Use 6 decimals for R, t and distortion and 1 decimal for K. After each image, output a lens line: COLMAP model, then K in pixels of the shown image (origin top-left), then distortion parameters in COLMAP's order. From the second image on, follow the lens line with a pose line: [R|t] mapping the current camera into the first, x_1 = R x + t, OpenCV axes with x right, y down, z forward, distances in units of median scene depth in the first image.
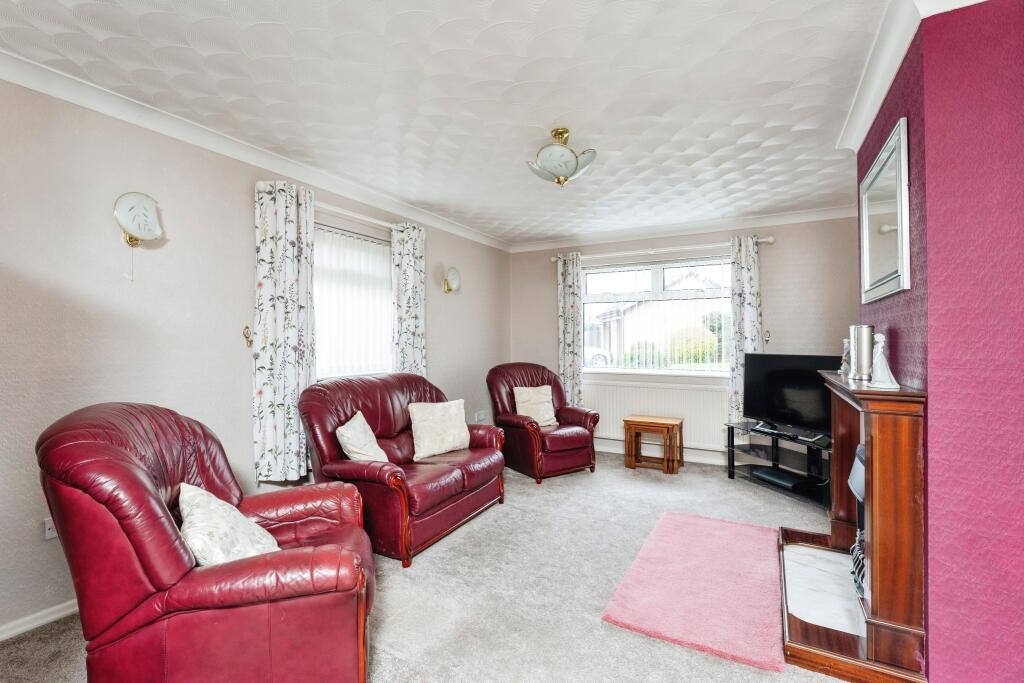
lens RADIAL K [[454.9, 0, 519.0], [0, 454.9, 342.2], [0, 0, 1]] dist [0.003833, 0.000189]
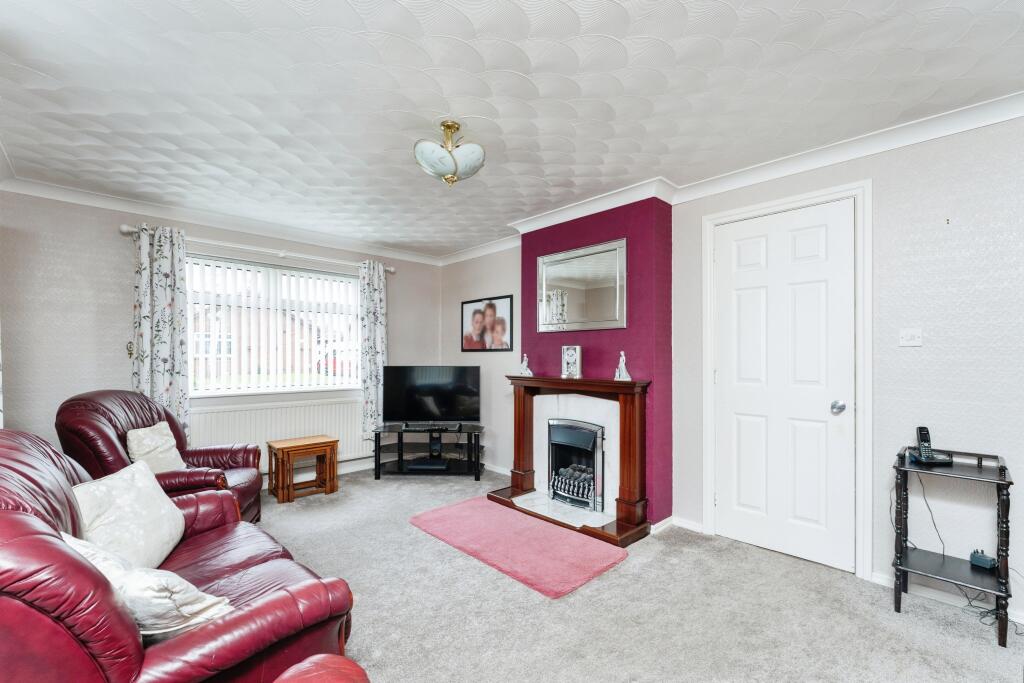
lens RADIAL K [[418.3, 0, 511.8], [0, 418.3, 356.8], [0, 0, 1]] dist [0.009351, -0.000130]
pose [[0.323698, -0.003637, 0.946153, -0.381008], [0.002376, 0.999993, 0.003031, -0.000068], [-0.946157, 0.001267, 0.323704, 0.350066]]
